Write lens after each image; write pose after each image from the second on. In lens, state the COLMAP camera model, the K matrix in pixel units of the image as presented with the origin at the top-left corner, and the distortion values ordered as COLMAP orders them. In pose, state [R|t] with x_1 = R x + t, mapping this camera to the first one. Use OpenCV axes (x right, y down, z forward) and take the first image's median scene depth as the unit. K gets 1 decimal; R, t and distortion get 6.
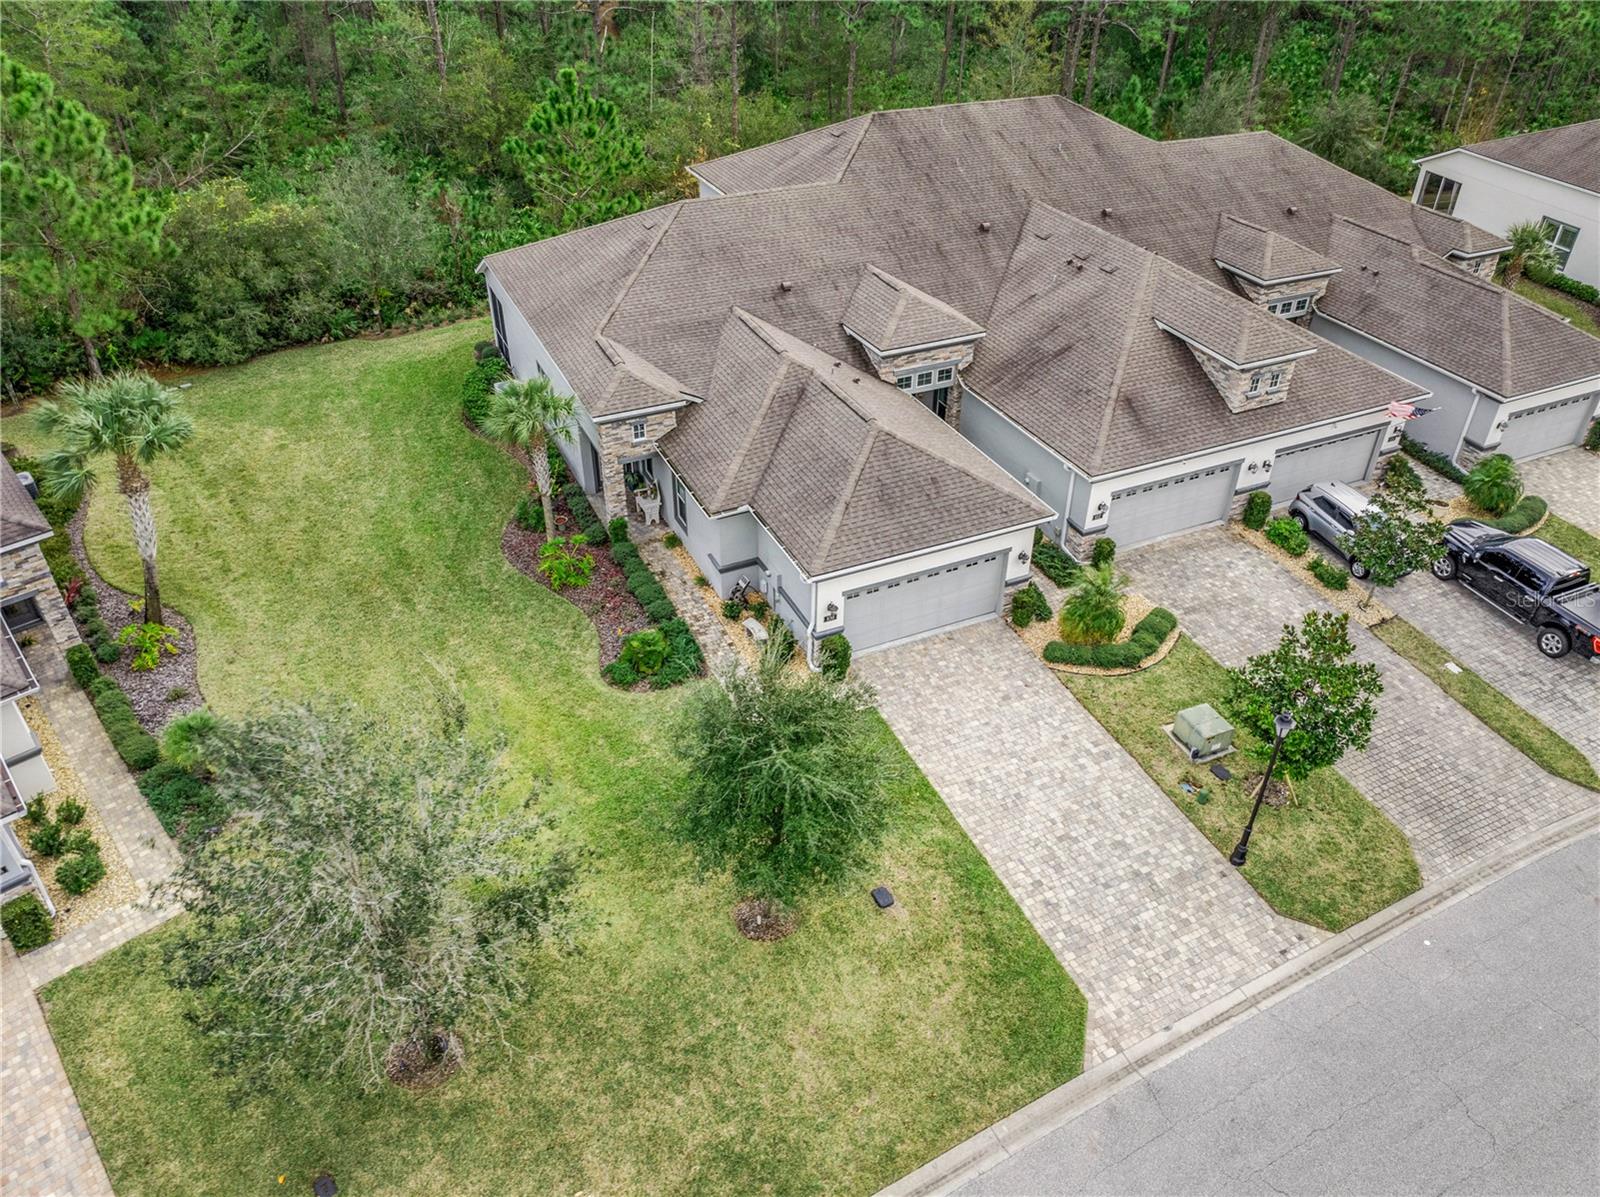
lens RADIAL K [[1107.8, 0, 805.5], [0, 1107.8, 594.0], [0, 0, 1]] dist [-0.037246, 0.008395]
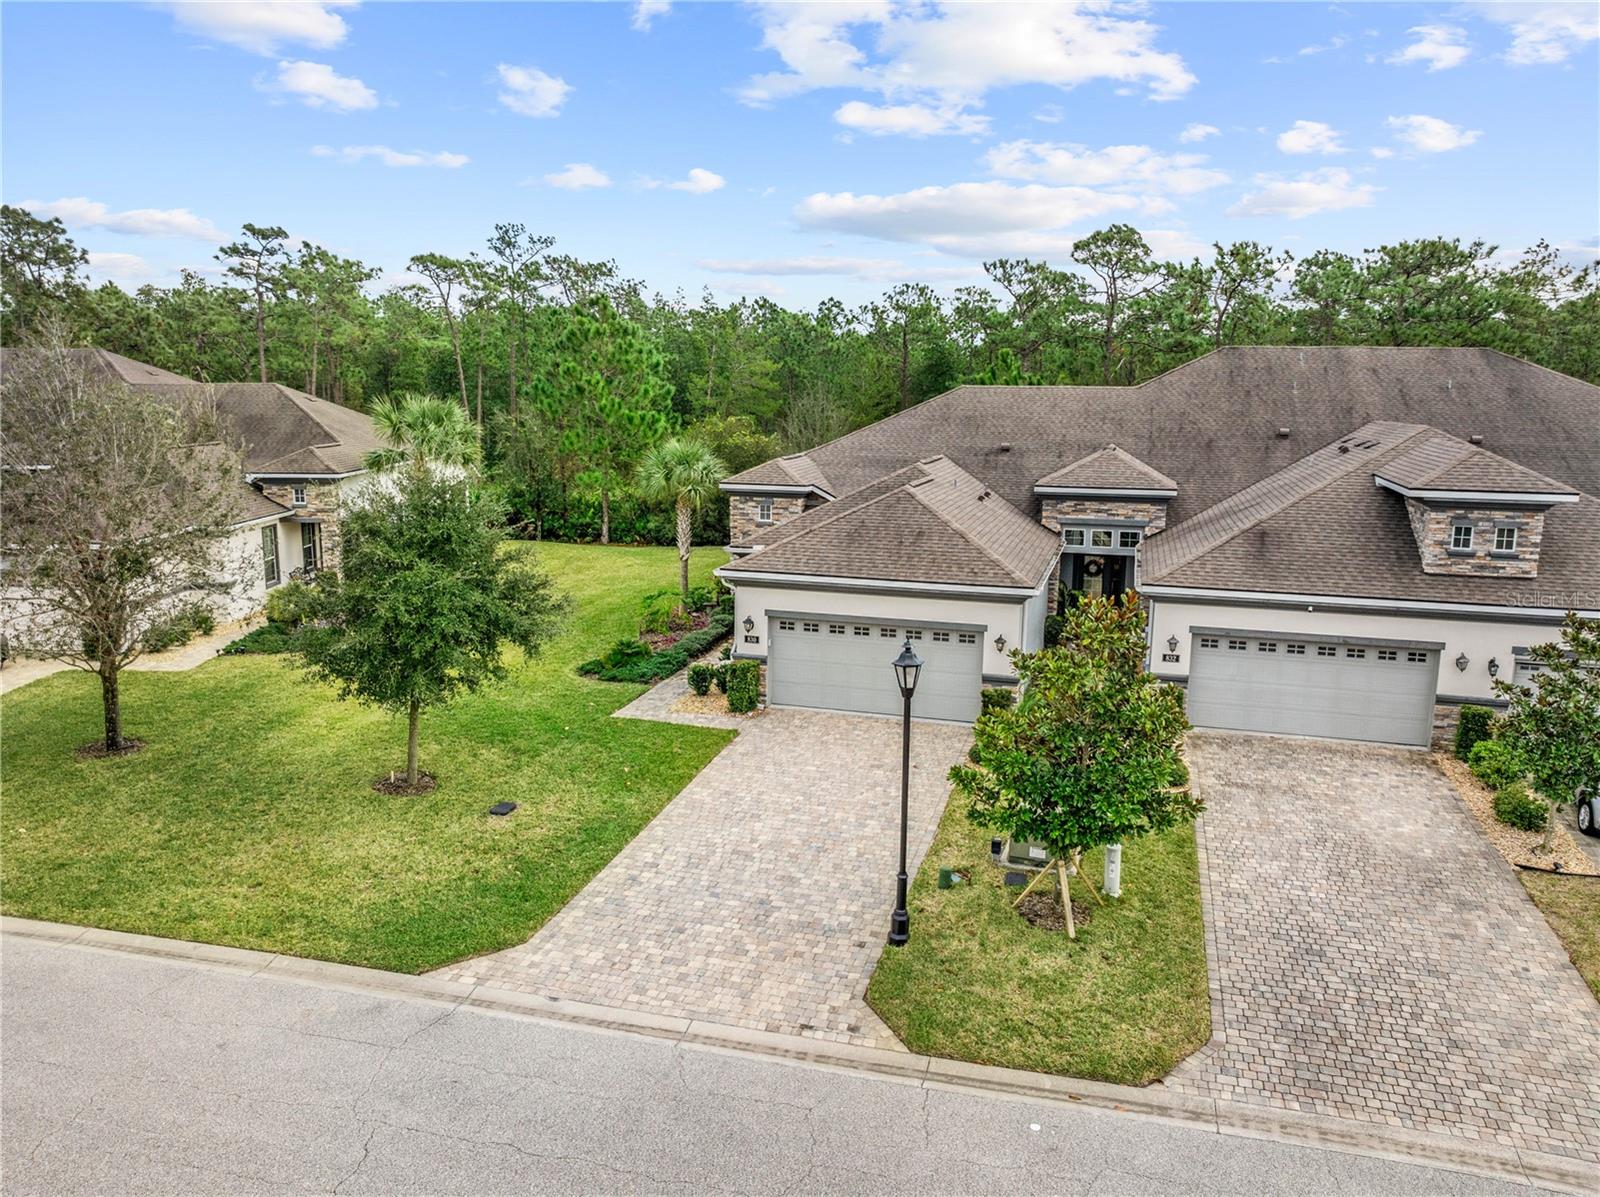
lens RADIAL K [[1107.8, 0, 802.2], [0, 1107.8, 599.8], [0, 0, 1]] dist [-0.037246, 0.008395]
pose [[0.754684, 0.128971, -0.643287, 0.588358], [-0.386243, 0.879912, -0.276716, 0.212348], [0.530348, 0.457299, 0.713869, 0.332496]]
